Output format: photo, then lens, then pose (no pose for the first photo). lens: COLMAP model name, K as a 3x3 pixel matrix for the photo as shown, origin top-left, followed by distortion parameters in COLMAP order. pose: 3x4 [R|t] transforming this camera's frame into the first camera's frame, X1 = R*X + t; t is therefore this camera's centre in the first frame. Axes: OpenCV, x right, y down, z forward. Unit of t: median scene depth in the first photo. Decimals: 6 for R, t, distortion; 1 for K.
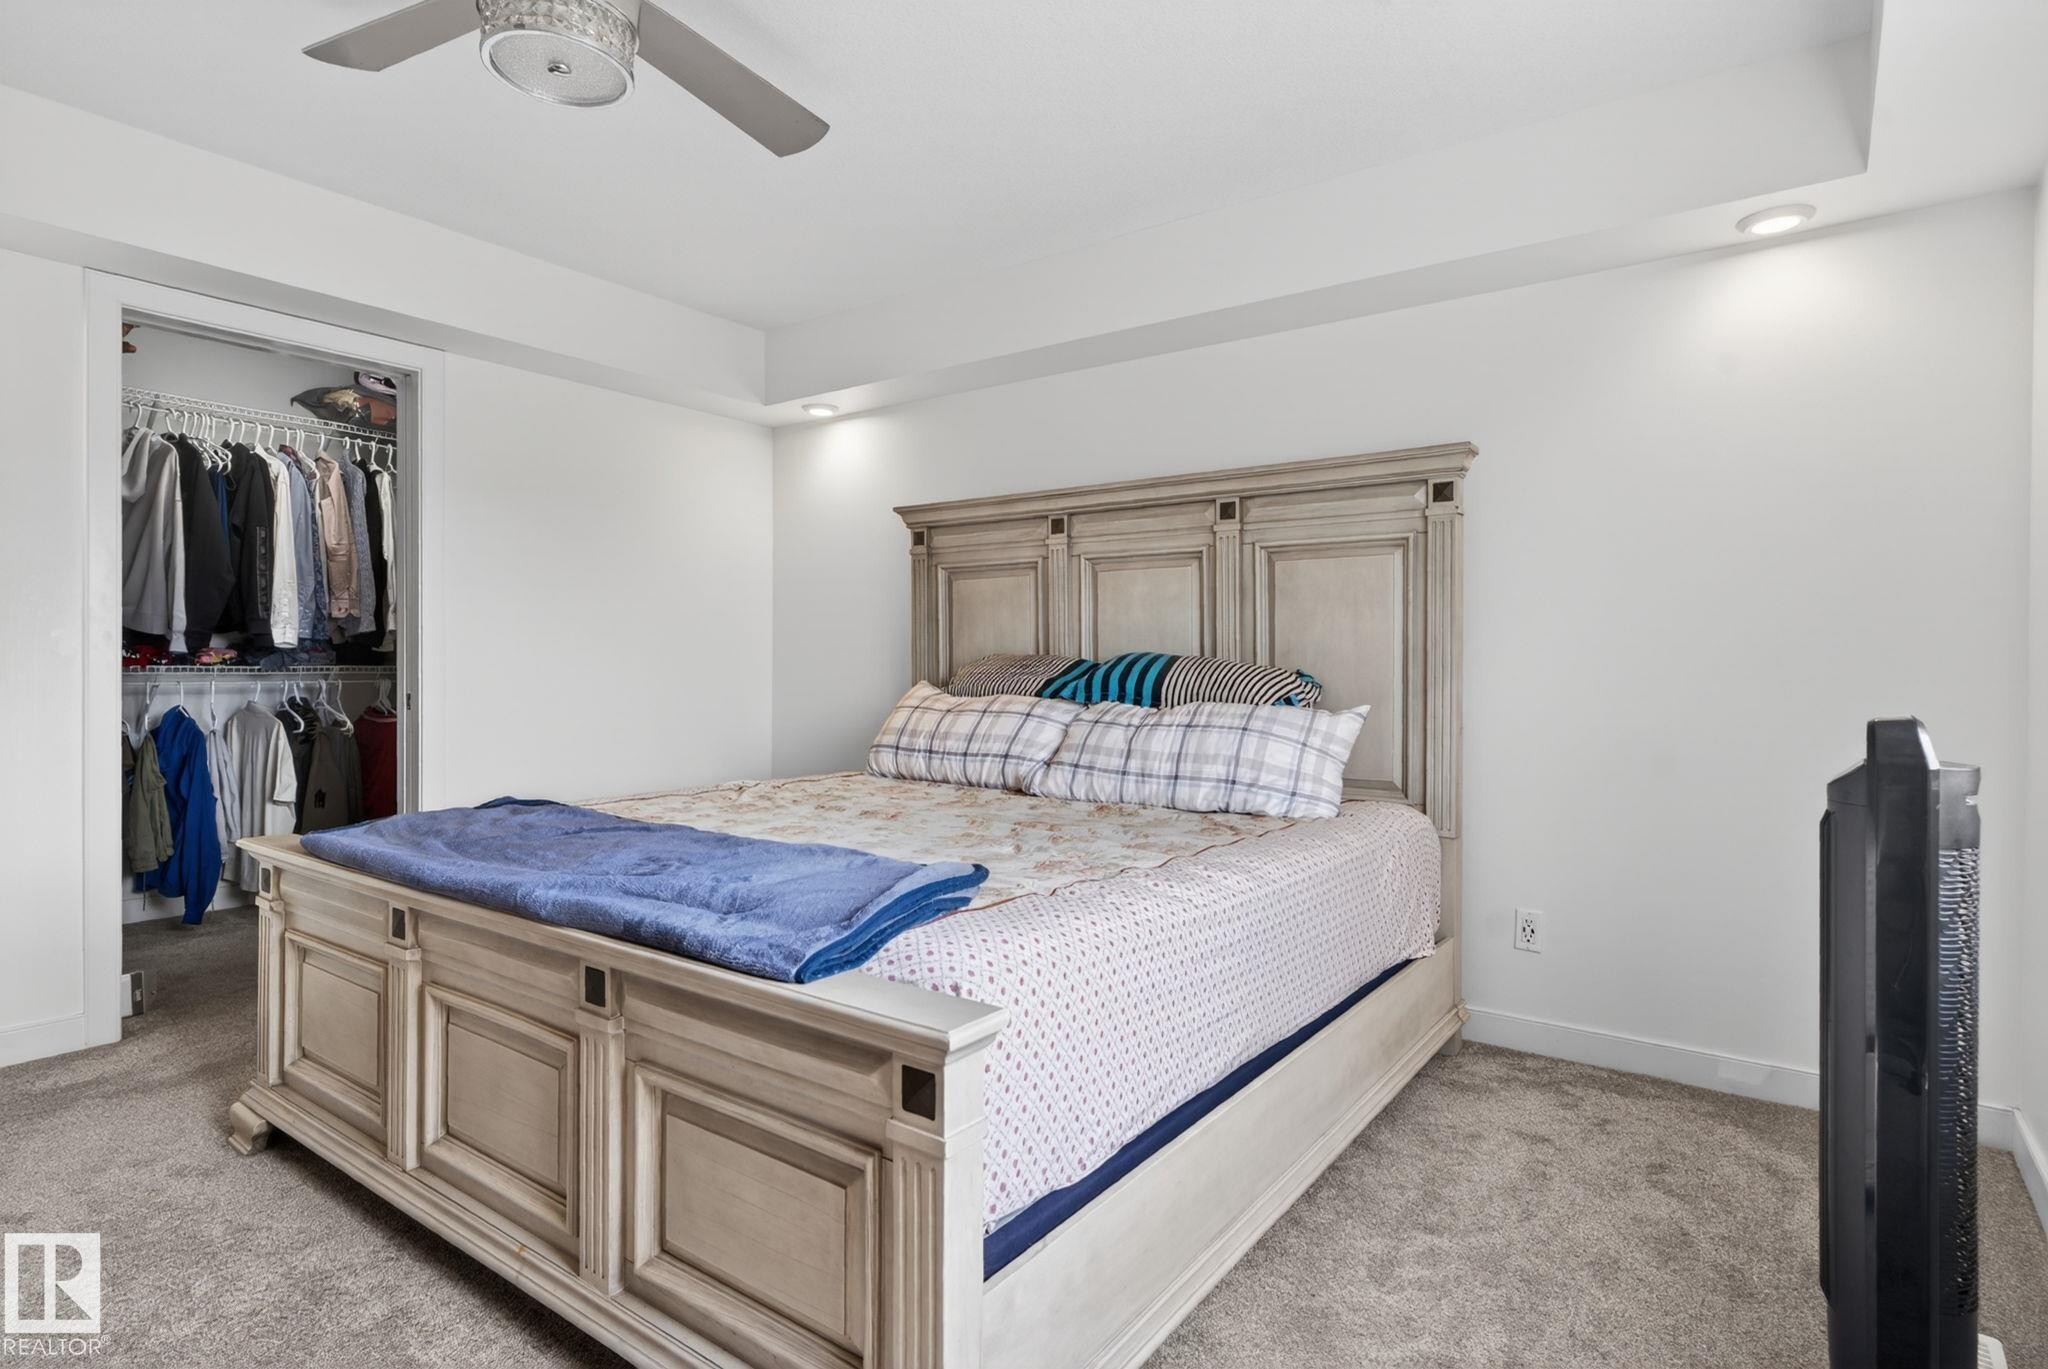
lens RADIAL K [[1065.0, 0, 1024.0], [0, 1065.0, 684.5], [0, 0, 1]] dist [-0.002303, -0.000528]
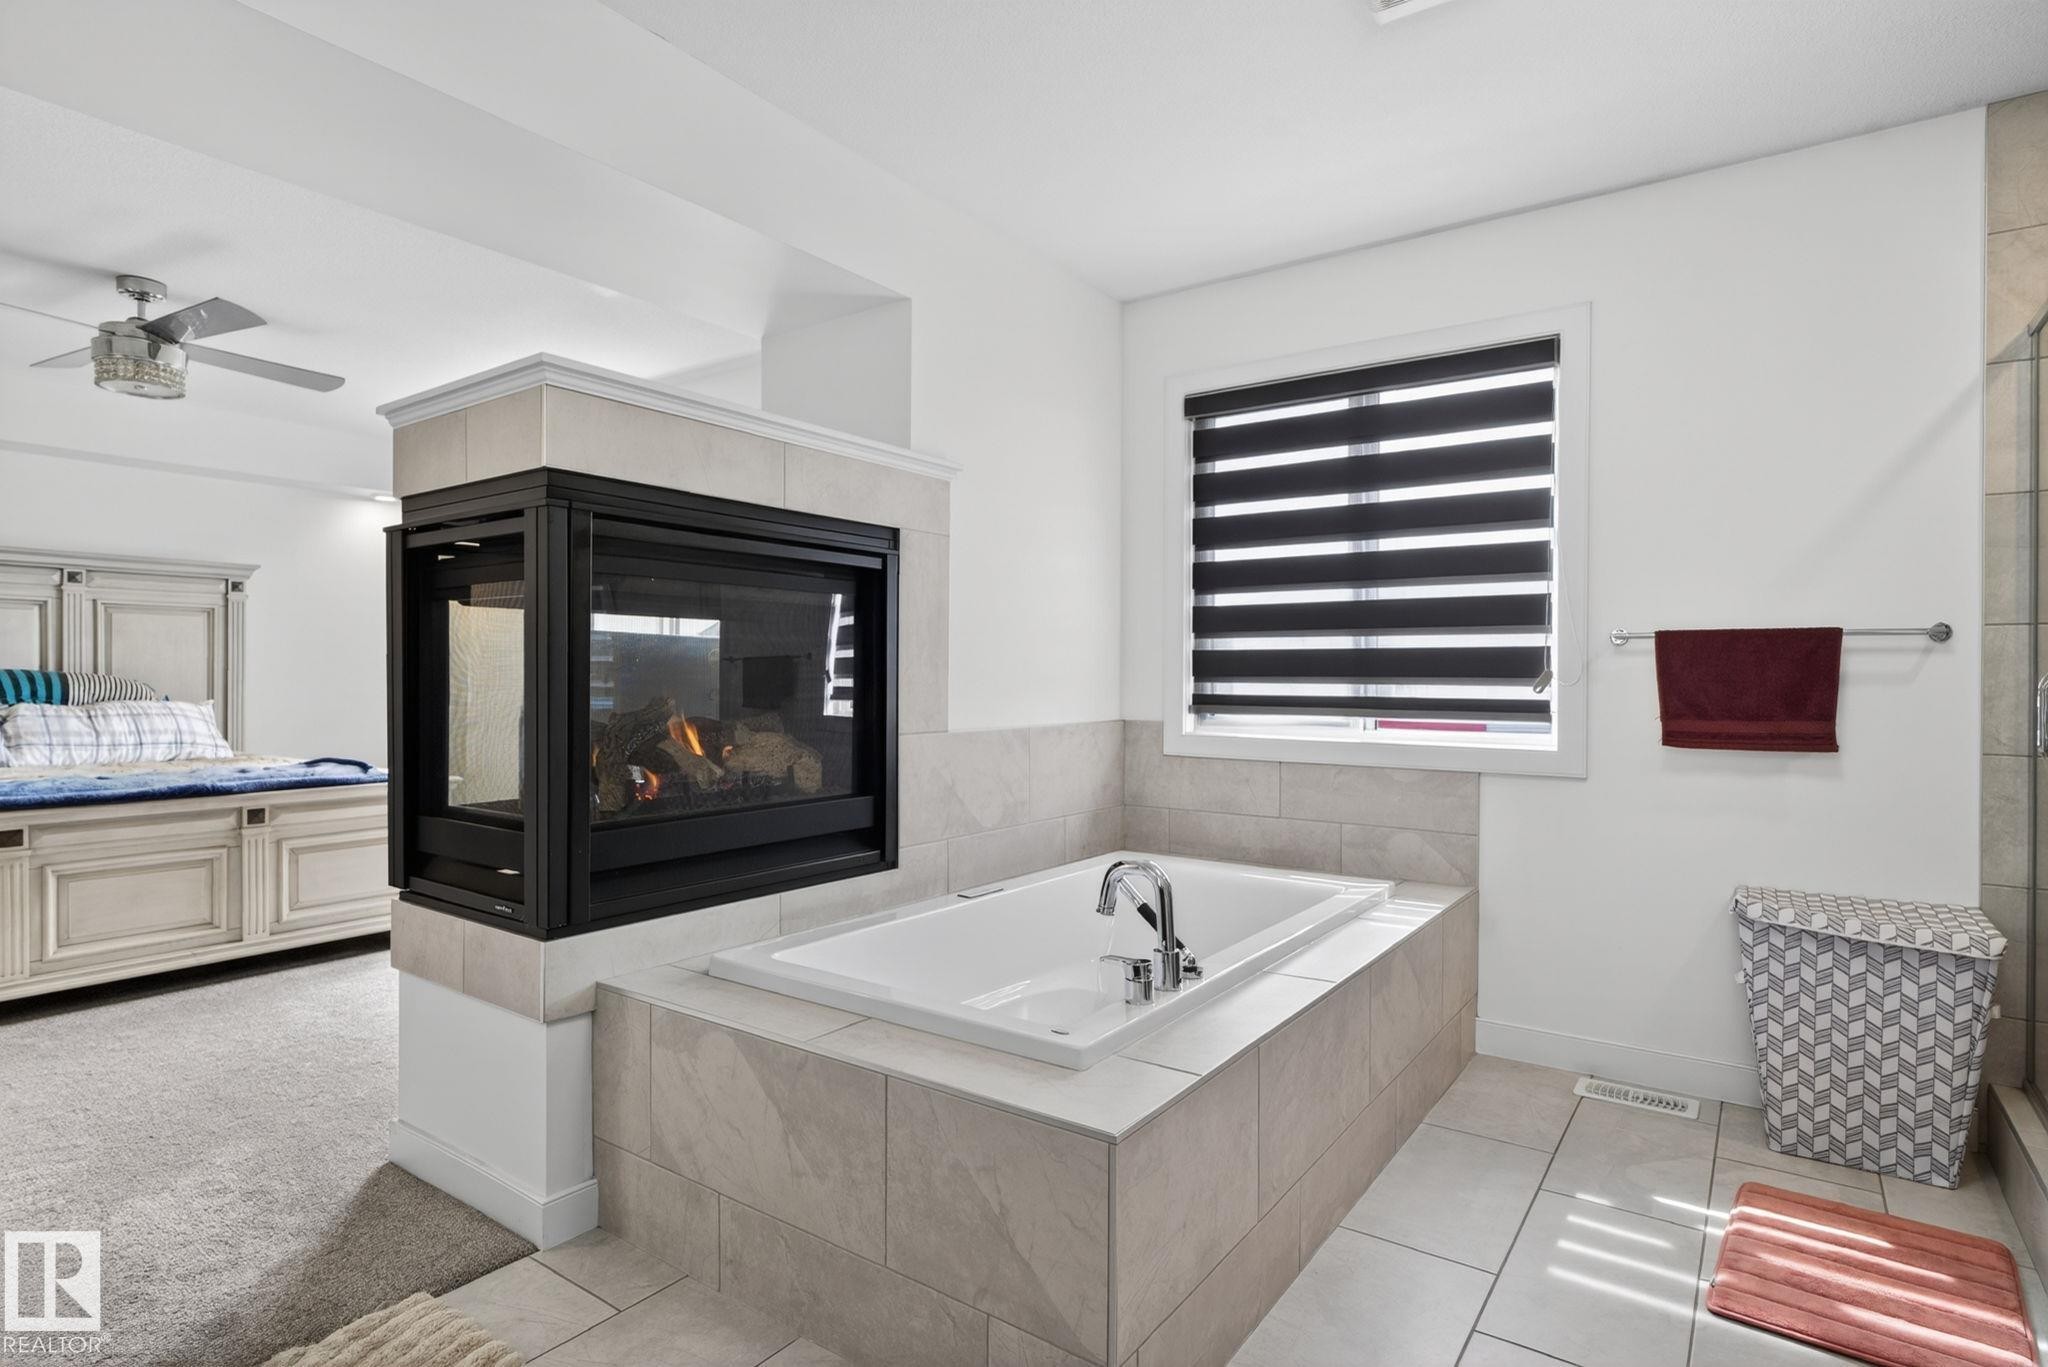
lens RADIAL K [[1048.6, 0, 1030.4], [0, 1048.6, 677.9], [0, 0, 1]] dist [-0.000813, -0.000945]
pose [[-0.009925, -0.008978, 0.999910, -1.346558], [0.008484, 0.999923, 0.009062, -0.019750], [-0.999915, 0.008573, -0.009848, -0.363936]]
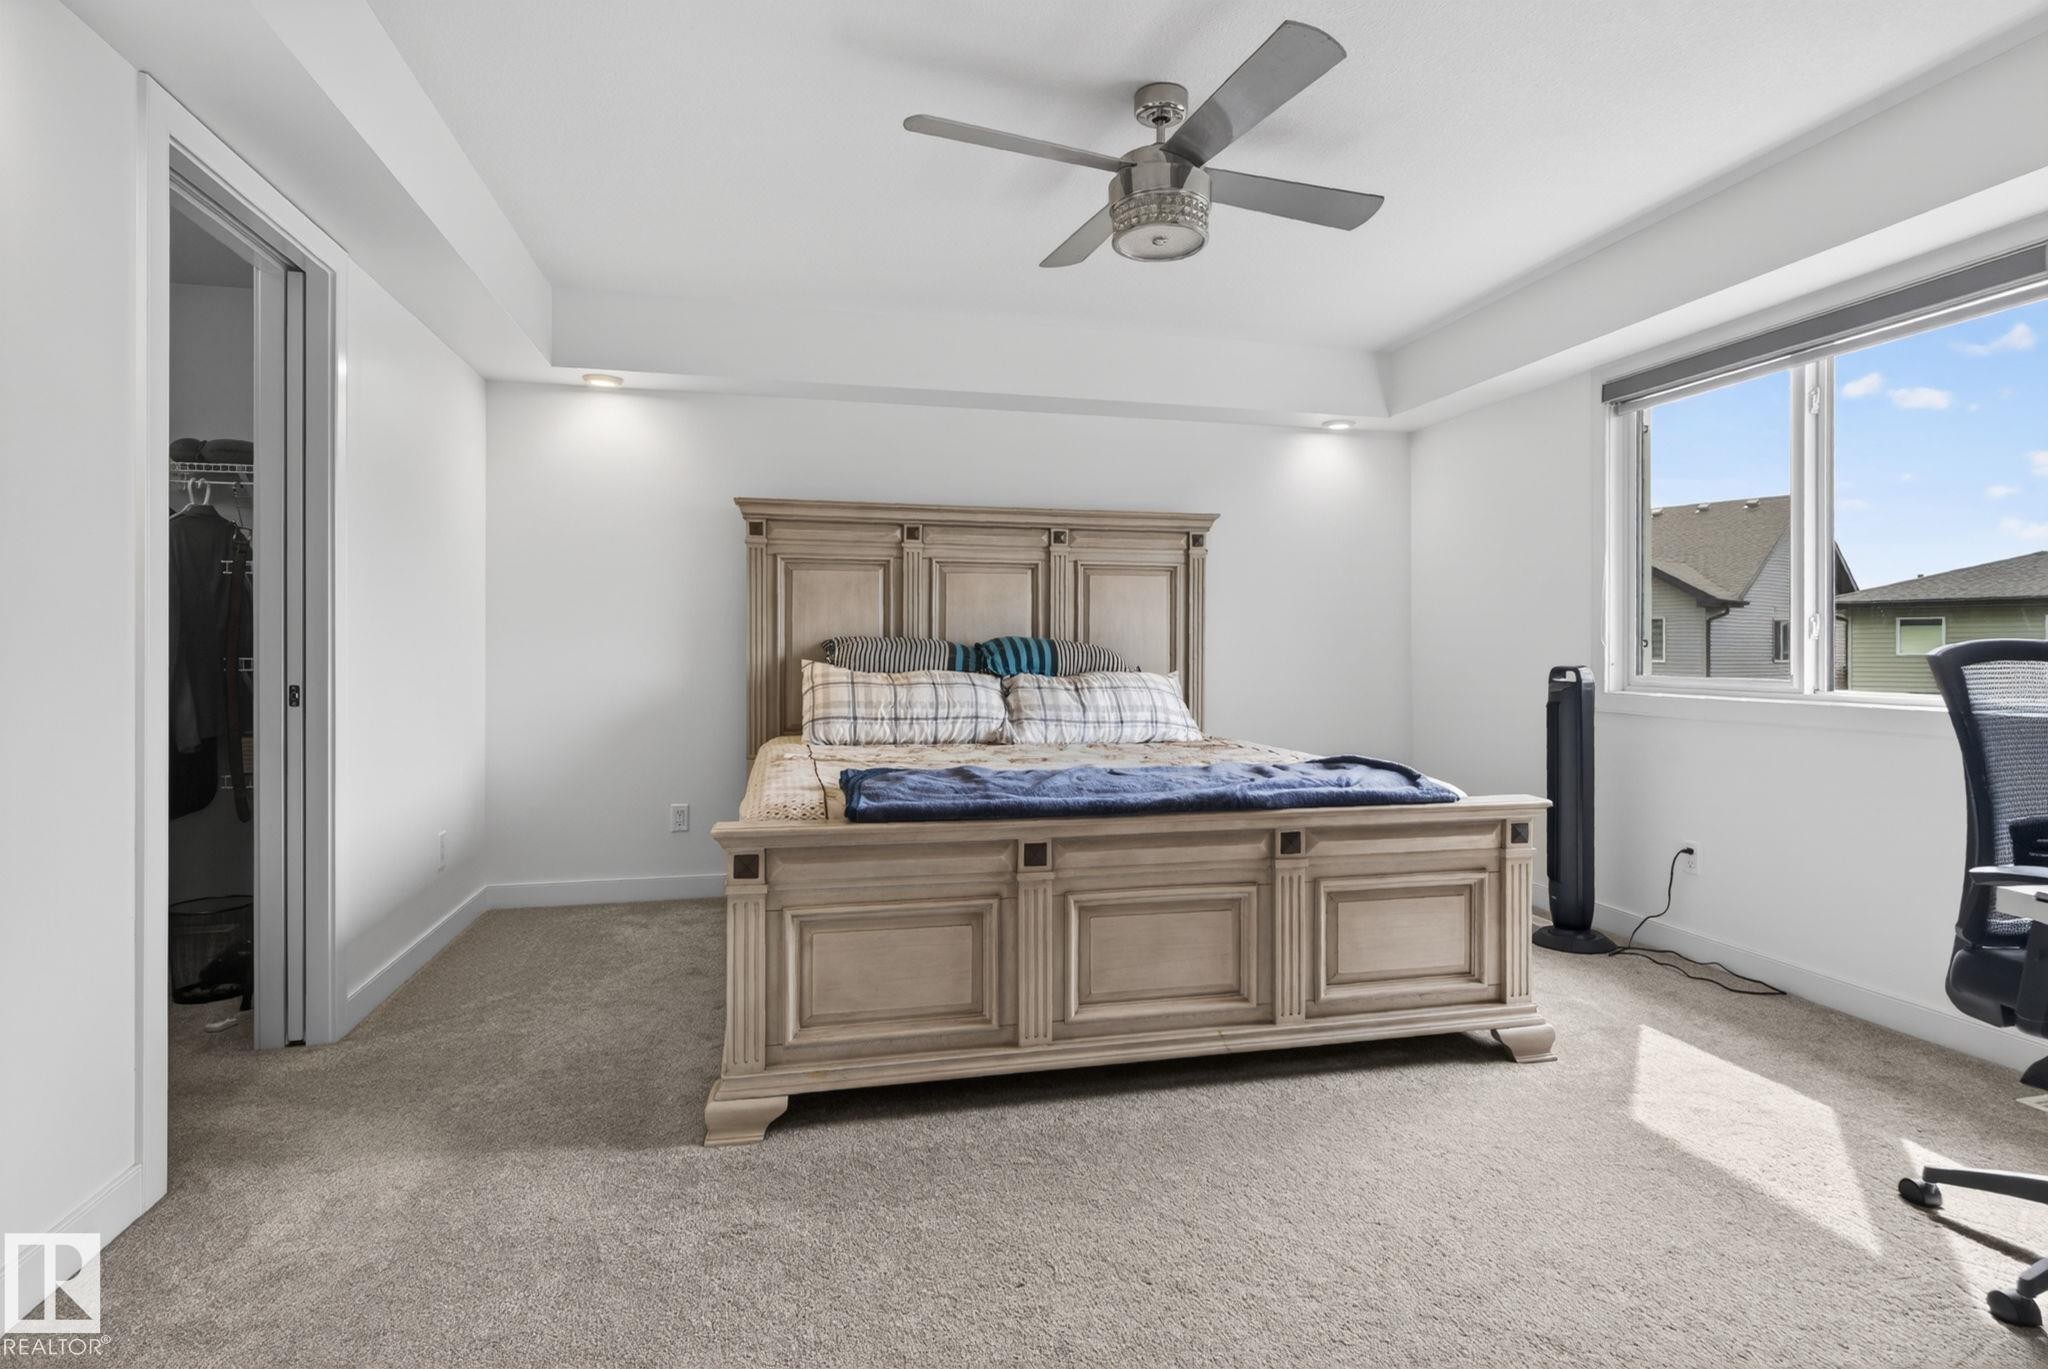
lens RADIAL K [[1075.7, 0, 1030.8], [0, 1075.7, 645.8], [0, 0, 1]] dist [0.001013, 0.000210]
pose [[0.657150, -0.004000, 0.753749, -0.924314], [0.013403, 0.999890, -0.006379, -0.009720], [-0.753641, 0.014294, 0.657131, 0.090673]]
